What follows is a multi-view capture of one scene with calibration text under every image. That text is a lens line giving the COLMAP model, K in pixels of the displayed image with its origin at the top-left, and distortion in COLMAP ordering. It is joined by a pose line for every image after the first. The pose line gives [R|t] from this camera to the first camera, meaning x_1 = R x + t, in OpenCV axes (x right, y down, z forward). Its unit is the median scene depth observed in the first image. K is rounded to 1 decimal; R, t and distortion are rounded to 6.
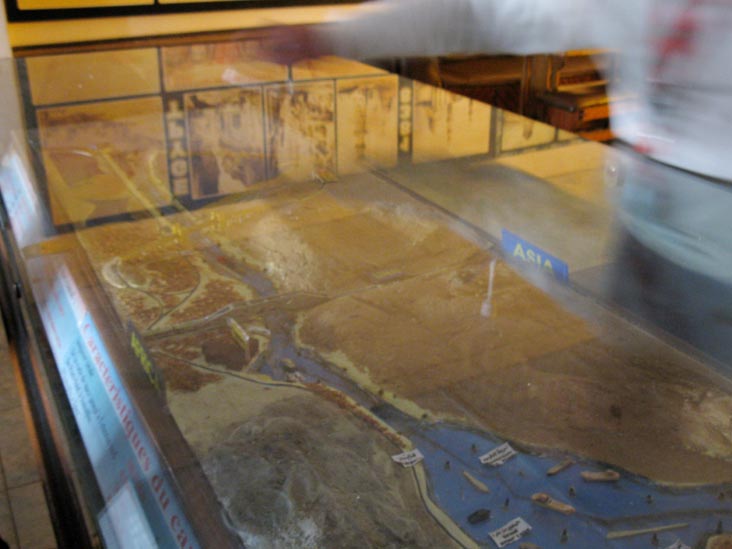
lens RADIAL K [[776.8, 0, 367.8], [0, 776.8, 270.6], [0, 0, 1]] dist [-0.217346, 0.249139]
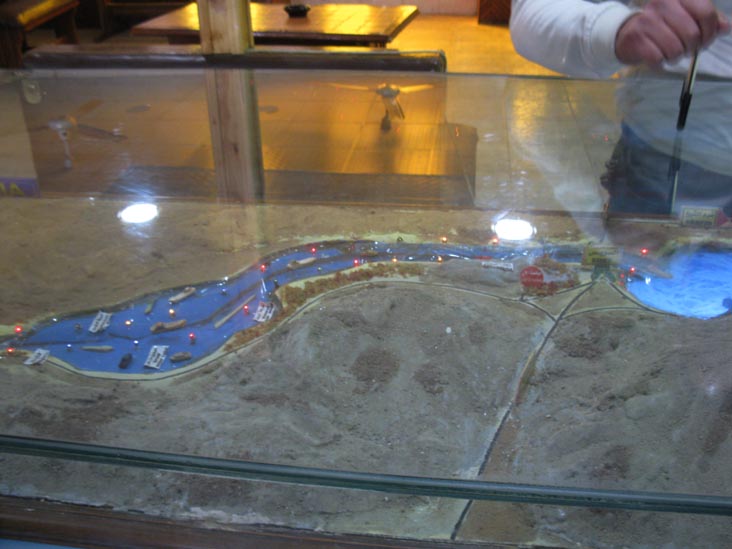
lens RADIAL K [[769.0, 0, 366.0], [0, 769.0, 274.5], [0, 0, 1]] dist [-0.209468, 0.242774]
pose [[0.604056, -0.409369, 0.683764, -0.253435], [0.349452, 0.907160, 0.234401, 0.035299], [-0.716240, 0.097351, 0.691030, -0.071436]]
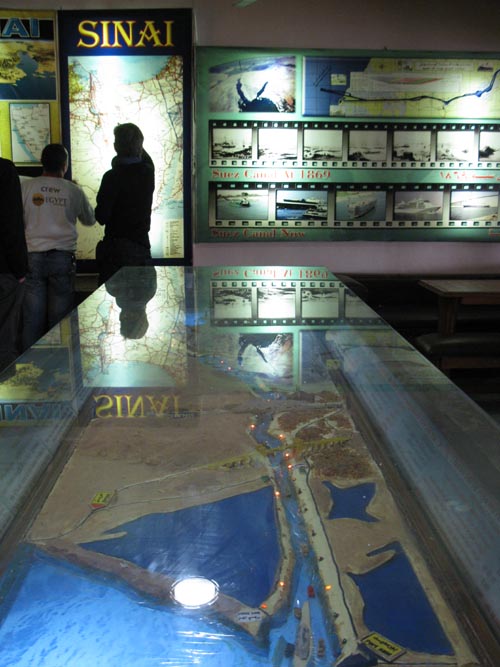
lens RADIAL K [[700.7, 0, 260.3], [0, 700.7, 351.3], [0, 0, 1]] dist [-0.209468, 0.242774]
pose [[-0.898245, -0.116190, 0.423858, -0.770694], [0.167885, 0.800570, 0.575241, -0.985177], [-0.406165, 0.587867, -0.699601, 2.042259]]
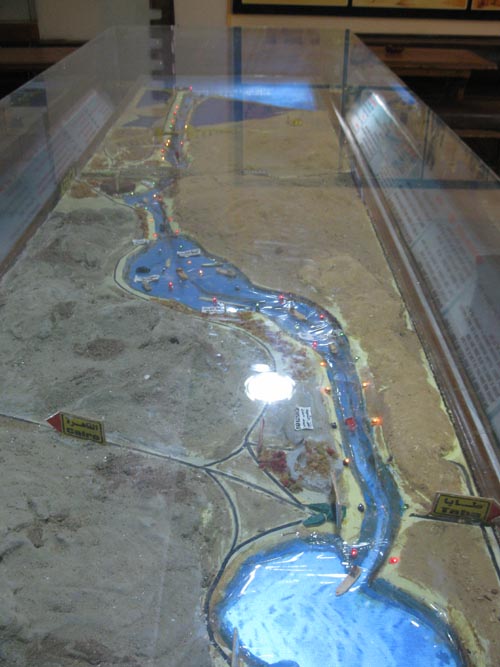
lens RADIAL K [[693.4, 0, 251.2], [0, 693.4, 349.0], [0, 0, 1]] dist [-0.205552, 0.209874]
pose [[0.872212, 0.257484, -0.415870, 0.702531], [-0.206452, 0.964578, 0.164218, 0.126211], [0.443423, -0.057376, 0.894474, -0.195450]]
